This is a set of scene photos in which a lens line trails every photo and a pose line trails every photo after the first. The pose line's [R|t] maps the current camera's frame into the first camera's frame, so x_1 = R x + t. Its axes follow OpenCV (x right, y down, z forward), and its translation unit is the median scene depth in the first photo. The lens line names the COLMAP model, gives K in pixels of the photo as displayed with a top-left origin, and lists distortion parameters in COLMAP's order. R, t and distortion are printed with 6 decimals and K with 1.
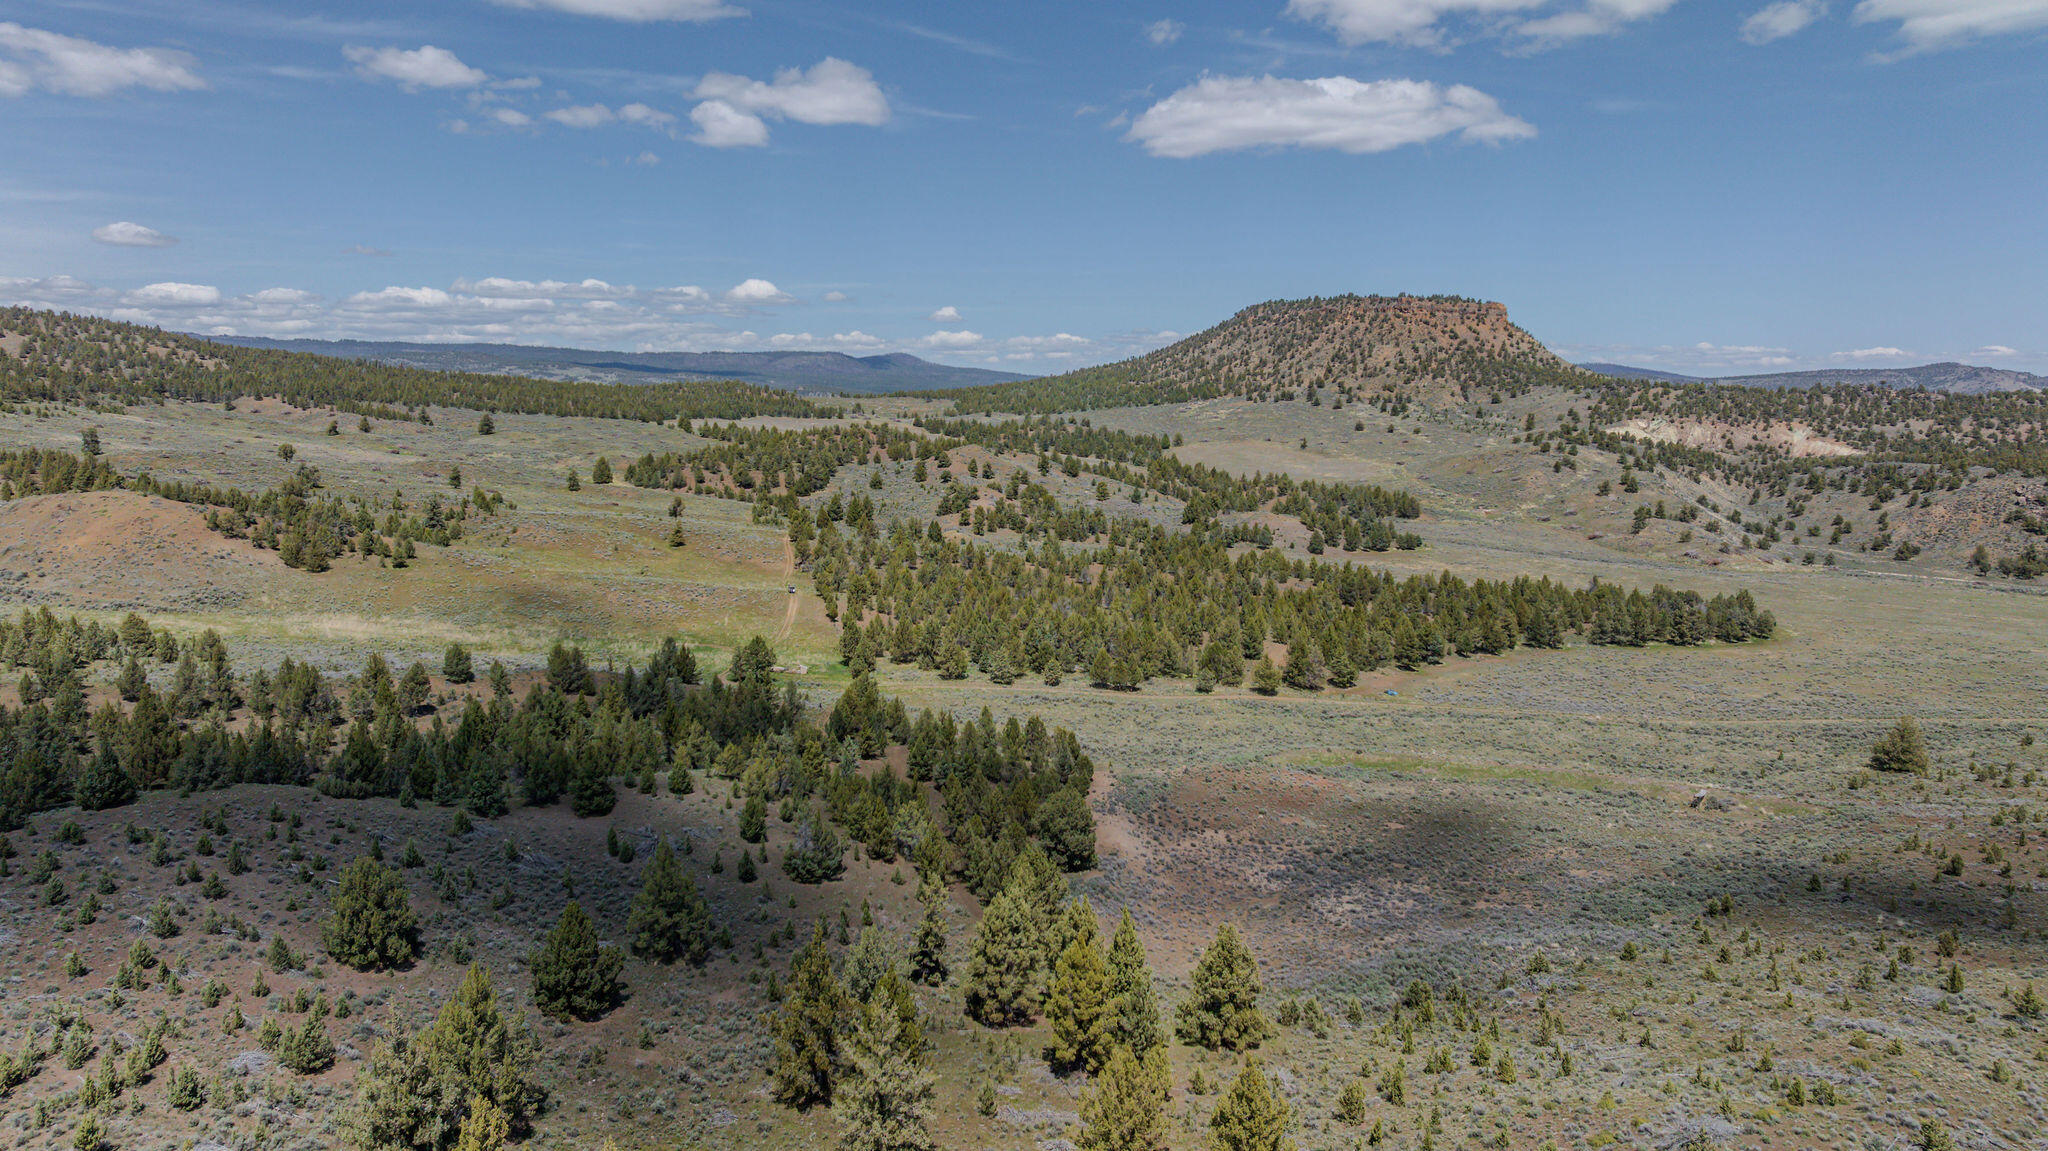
lens RADIAL K [[1448.3, 0, 1023.9], [0, 1448.3, 576.6], [0, 0, 1]] dist [-0.039529, 0.053314]
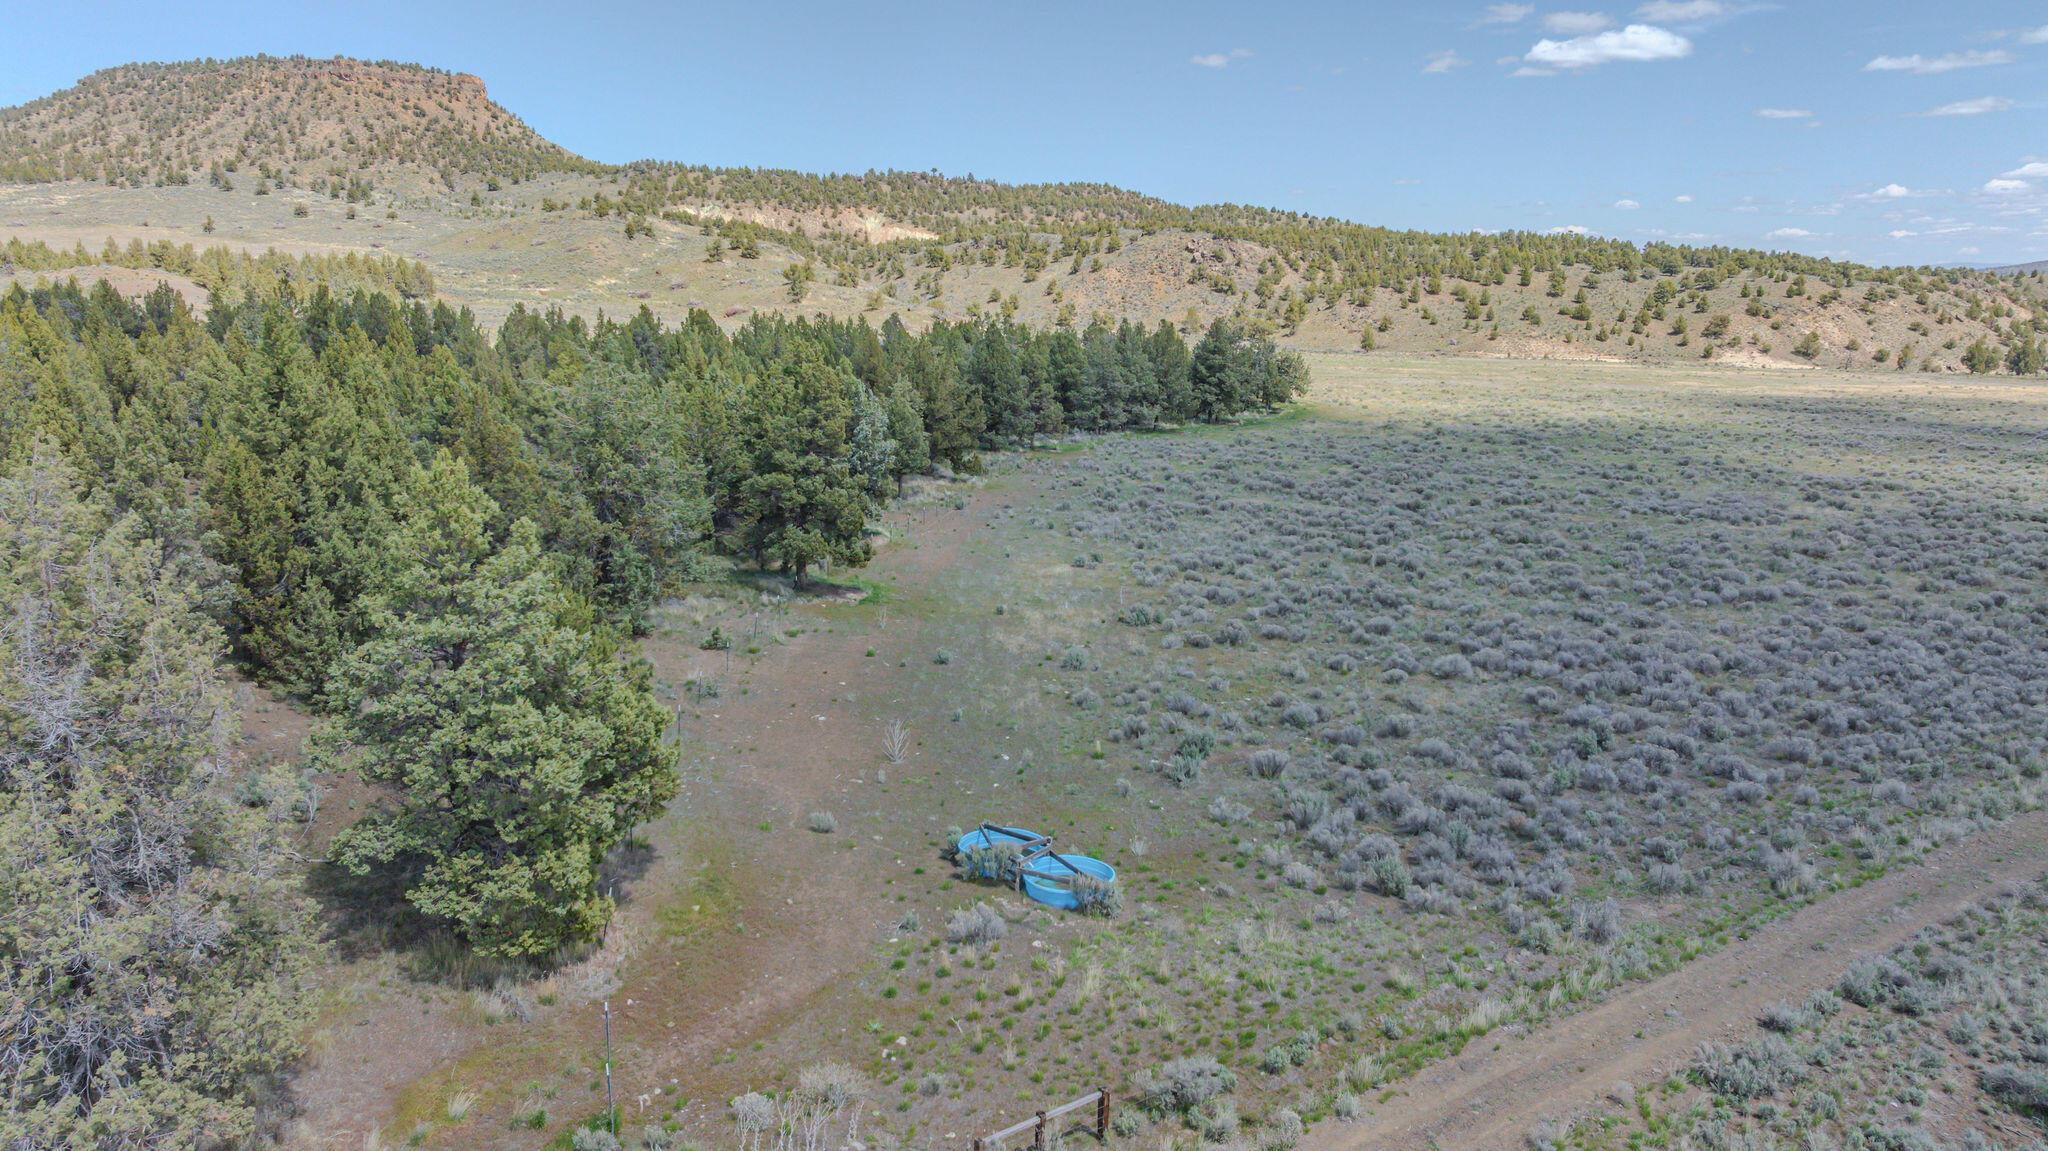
lens RADIAL K [[1499.6, 0, 1019.9], [0, 1499.6, 560.9], [0, 0, 1]] dist [-0.018491, 0.042325]
pose [[0.783564, -0.129824, 0.607596, 0.040477], [0.084347, 0.991100, 0.102991, 0.010297], [-0.615559, -0.029451, 0.787541, 0.193202]]
